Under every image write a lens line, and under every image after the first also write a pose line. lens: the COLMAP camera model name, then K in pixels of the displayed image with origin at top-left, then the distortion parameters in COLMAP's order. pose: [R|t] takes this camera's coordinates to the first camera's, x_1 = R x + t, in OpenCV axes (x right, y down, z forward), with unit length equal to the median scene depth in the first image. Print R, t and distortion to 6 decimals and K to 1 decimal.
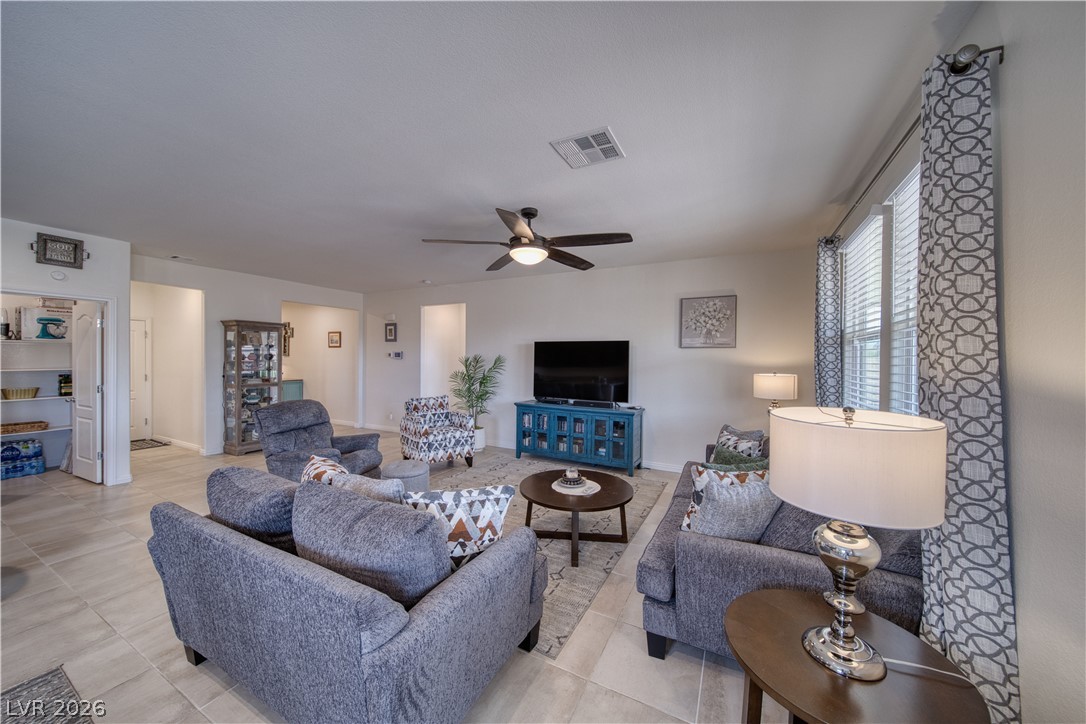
lens RADIAL K [[379.4, 0, 541.1], [0, 379.4, 361.1], [0, 0, 1]] dist [-0.001968, -0.000362]
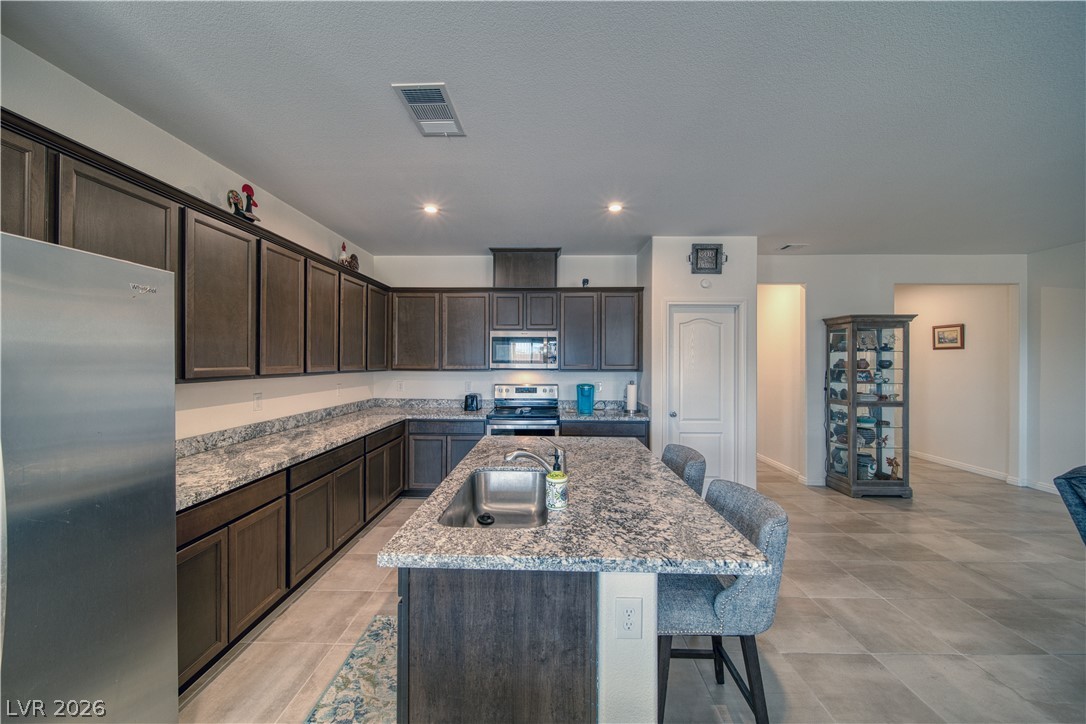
lens RADIAL K [[380.5, 0, 542.6], [0, 380.5, 361.5], [0, 0, 1]] dist [-0.002414, -0.000624]
pose [[0.445501, -0.007077, -0.895253, -0.476631], [-0.005366, 0.999930, -0.010574, -0.006926], [0.895265, 0.009515, 0.445432, 0.144099]]
